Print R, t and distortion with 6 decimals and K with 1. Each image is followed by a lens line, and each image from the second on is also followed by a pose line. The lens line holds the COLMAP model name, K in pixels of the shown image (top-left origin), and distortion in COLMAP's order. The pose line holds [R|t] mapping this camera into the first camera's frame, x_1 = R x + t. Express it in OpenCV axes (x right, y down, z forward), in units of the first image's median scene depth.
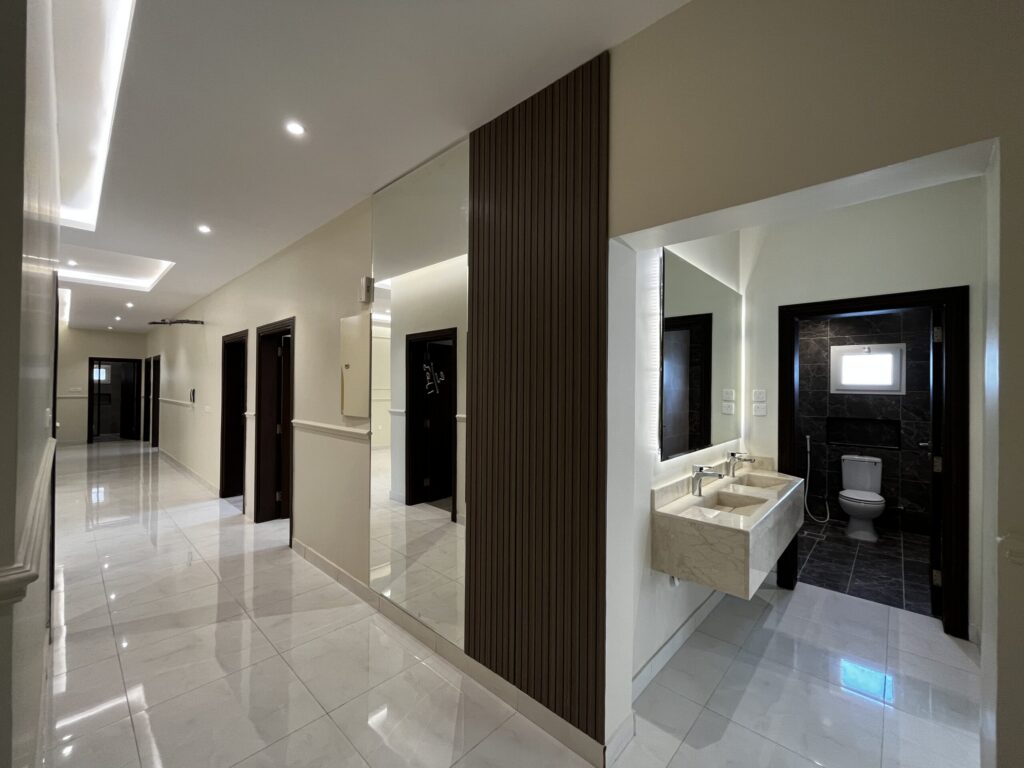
lens RADIAL K [[413.7, 0, 509.5], [0, 413.7, 383.6], [0, 0, 1]] dist [-0.001759, -0.000513]
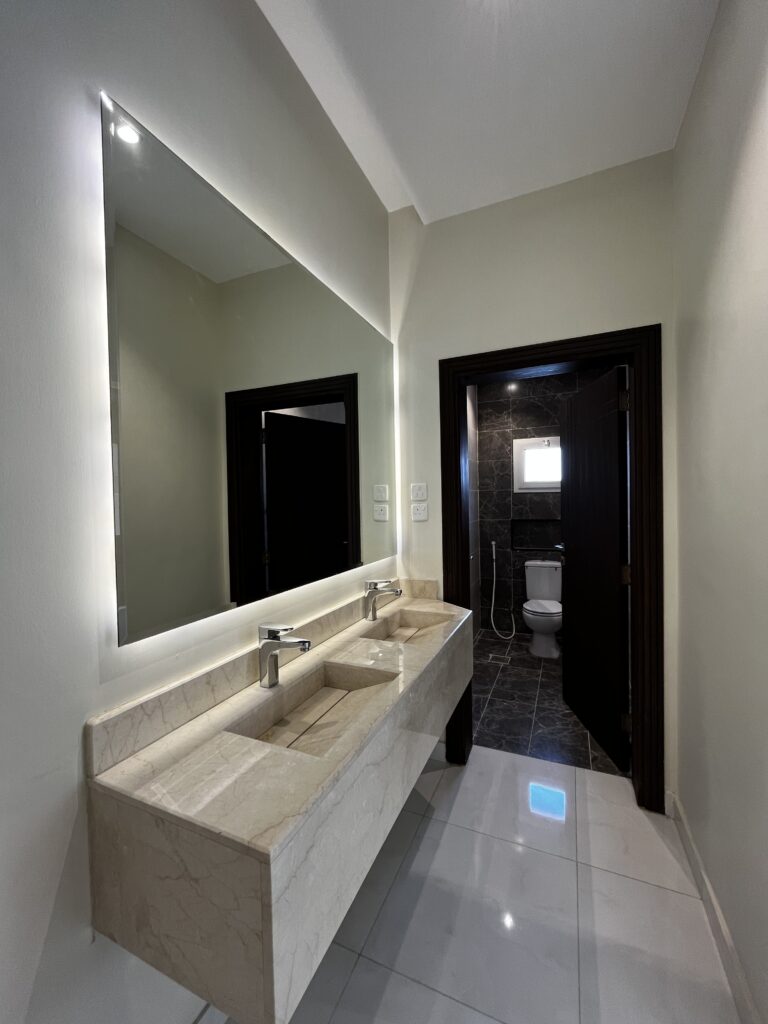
lens RADIAL K [[413.7, 0, 385.5], [0, 413.7, 510.4], [0, 0, 1]] dist [-0.001759, -0.000513]
pose [[0.942959, -0.037331, 0.330810, 0.315198], [0.027936, 0.999061, 0.033110, 0.034900], [-0.331735, -0.021979, 0.943116, 0.359513]]
